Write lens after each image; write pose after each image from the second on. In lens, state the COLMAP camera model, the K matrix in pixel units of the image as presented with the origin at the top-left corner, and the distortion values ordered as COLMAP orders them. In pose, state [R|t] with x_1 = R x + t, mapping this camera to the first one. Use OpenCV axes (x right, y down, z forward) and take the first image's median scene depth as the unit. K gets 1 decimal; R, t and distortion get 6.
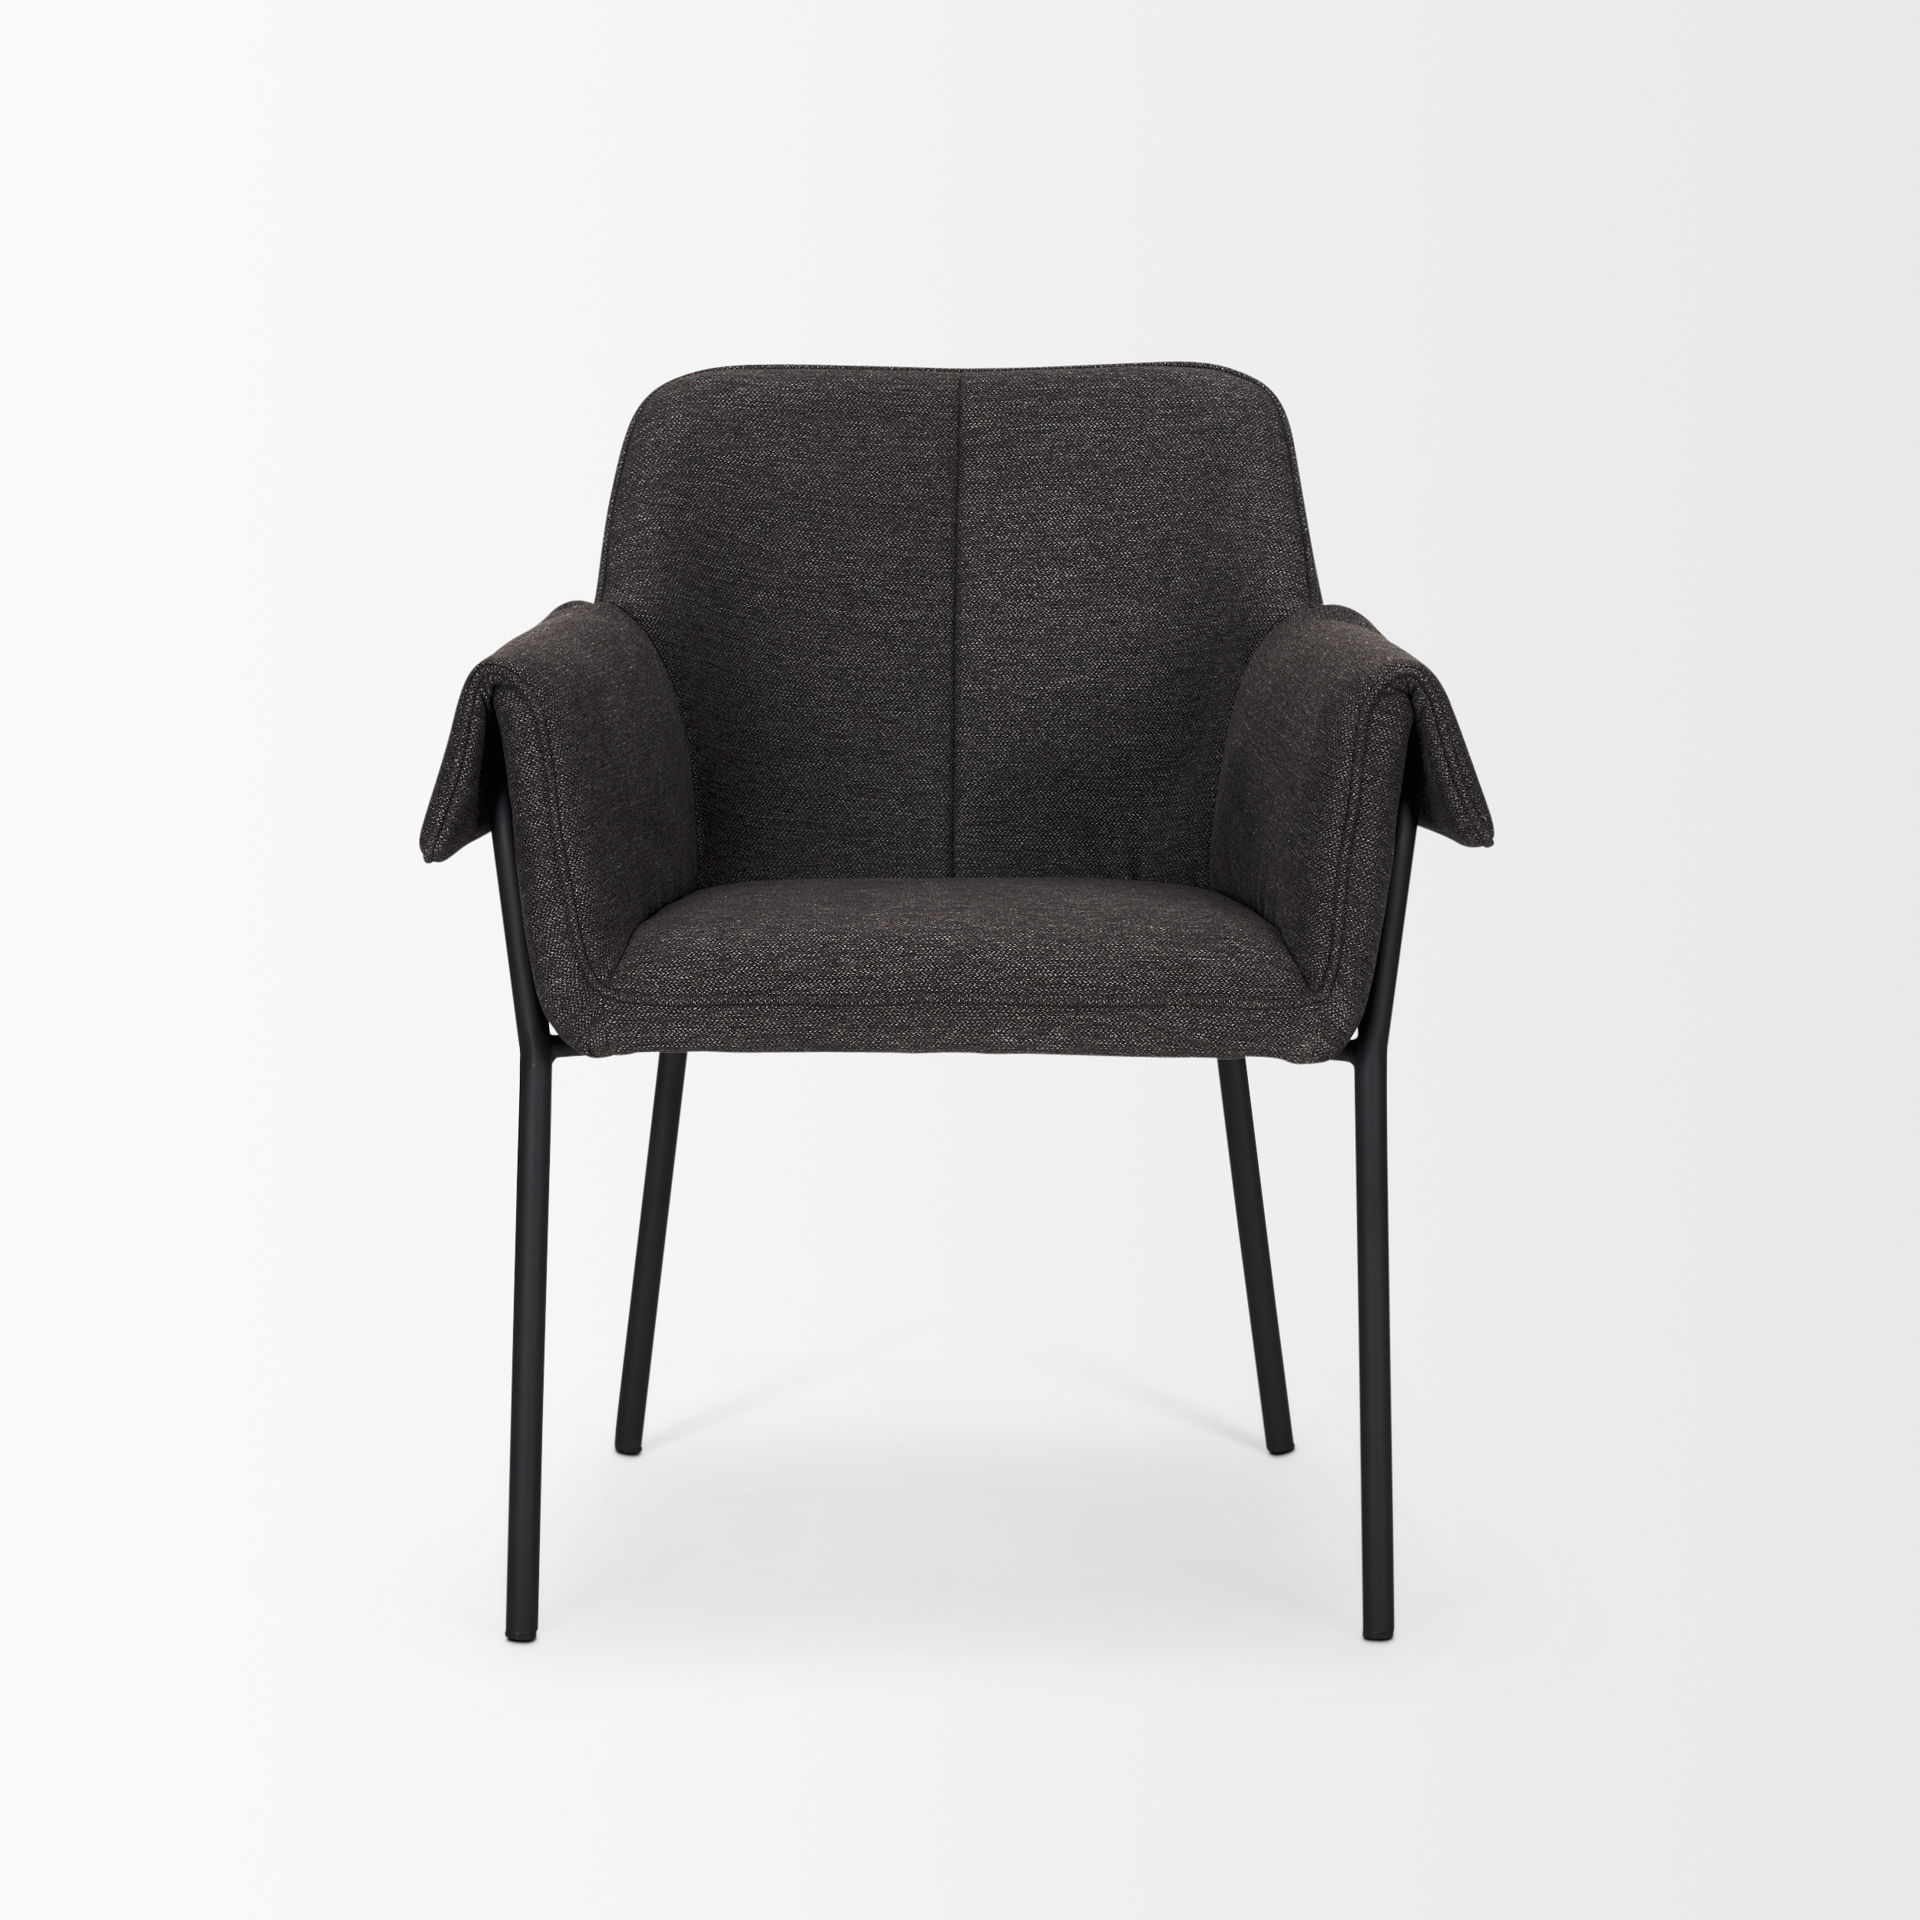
lens RADIAL K [[5646.2, 0, 960.0], [0, 5646.2, 960.0], [0, 0, 1]] dist [0.044103, 1.245203]
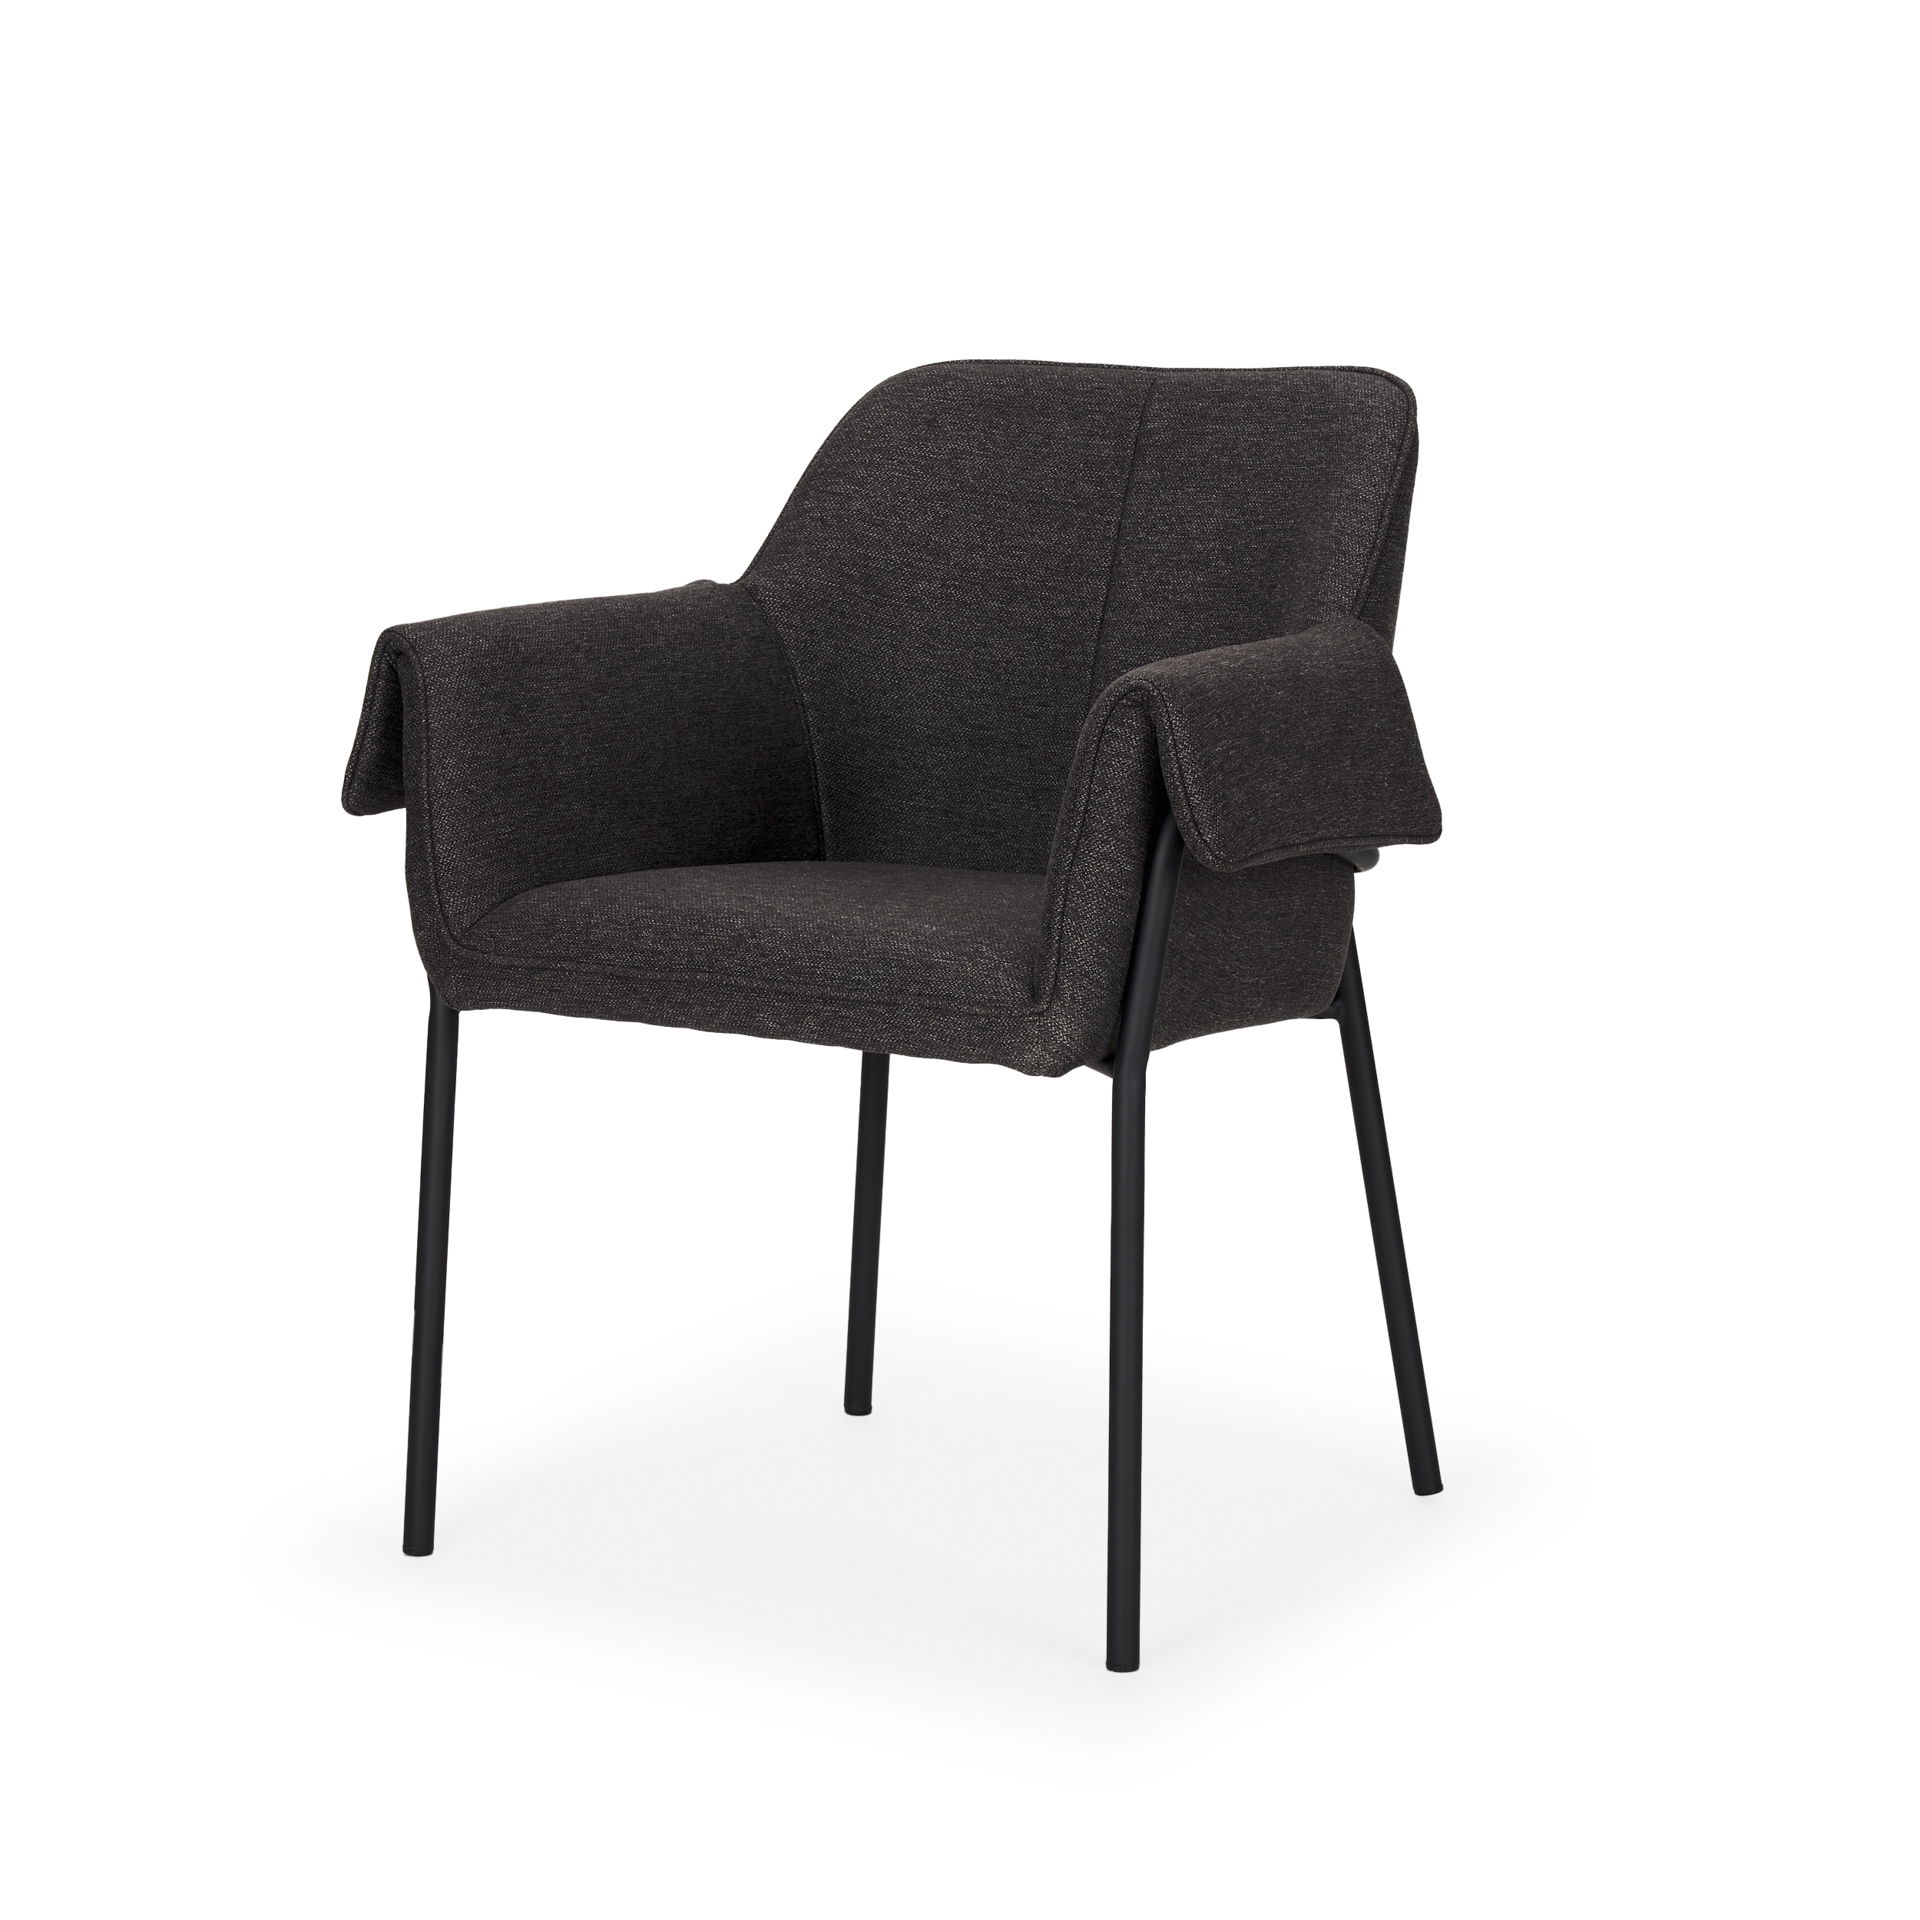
lens RADIAL K [[5646.2, 0, 960.0], [0, 5646.2, 960.0], [0, 0, 1]] dist [0.044103, 1.245203]
pose [[0.853044, 0.078920, -0.515837, 0.499863], [-0.078878, 0.996641, 0.022039, -0.020102], [0.515843, 0.021888, 0.856403, 0.132277]]
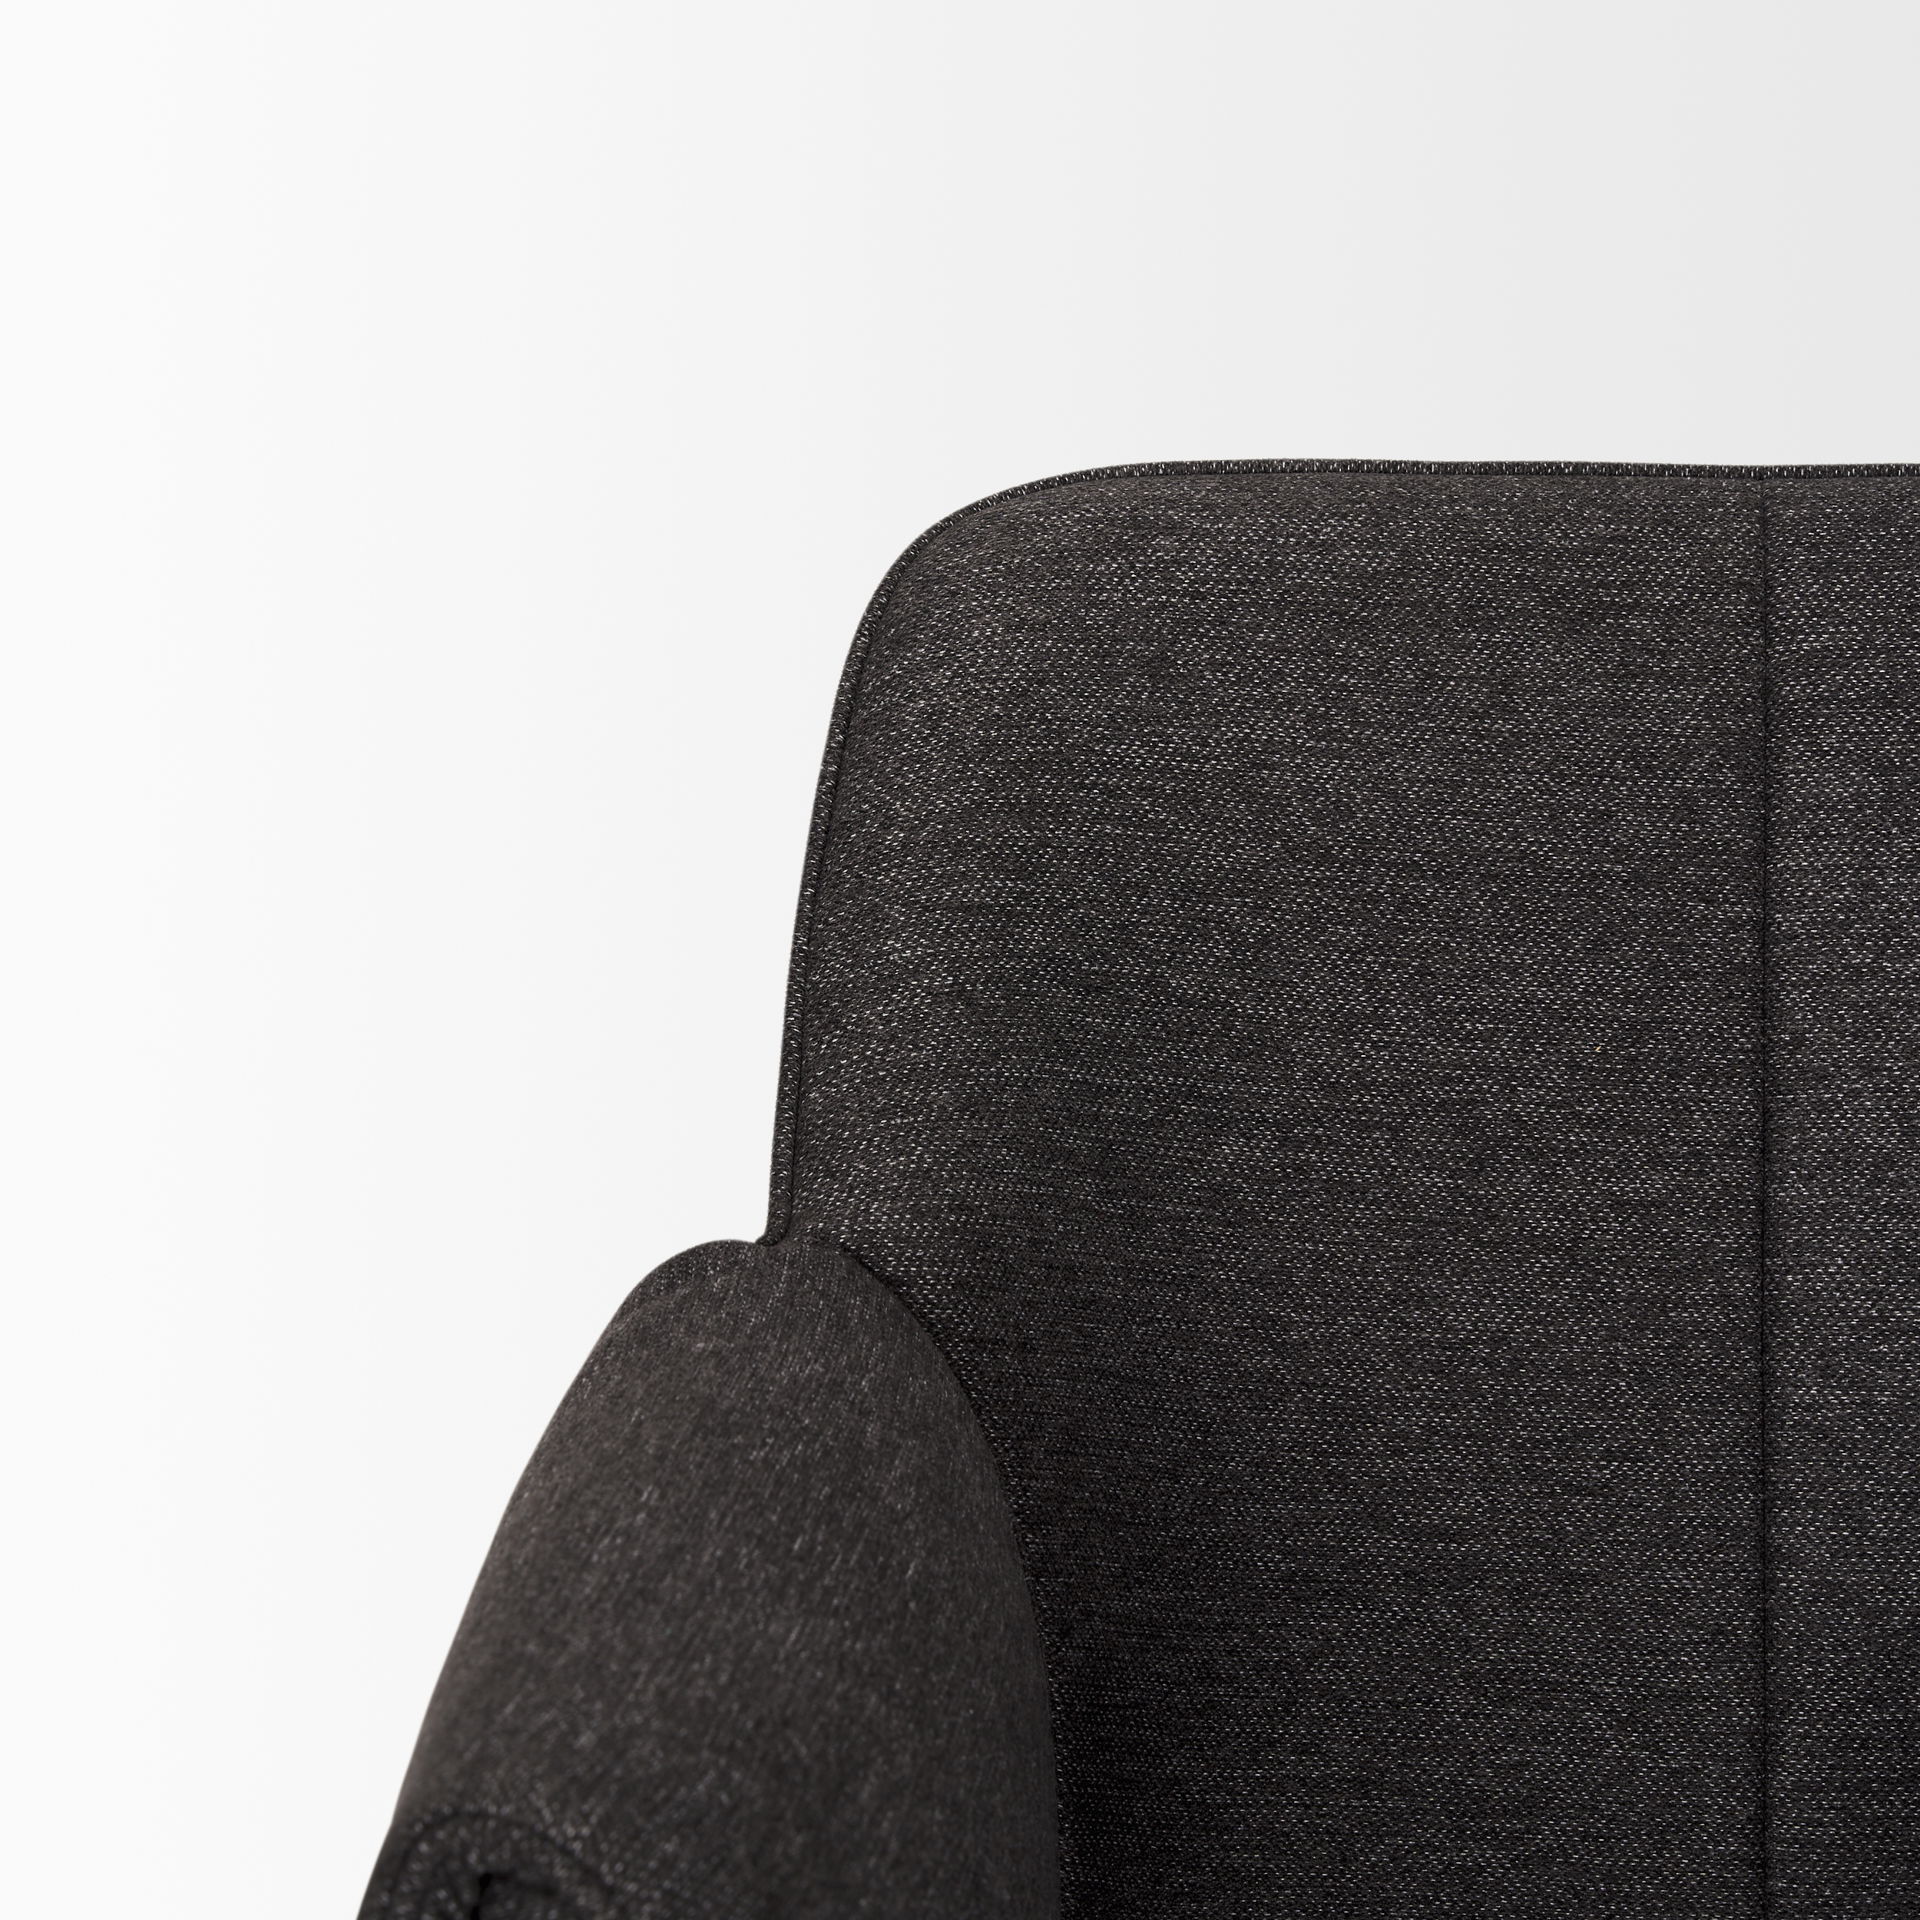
lens RADIAL K [[5839.6, 0, 960.0], [0, 5839.6, 960.0], [0, 0, 1]] dist [-0.485015, 7.135294]
pose [[0.999988, -0.000853, 0.004830, -0.053673], [0.000483, 0.997105, 0.076033, -0.103435], [-0.004881, -0.076030, 0.997094, 0.638466]]
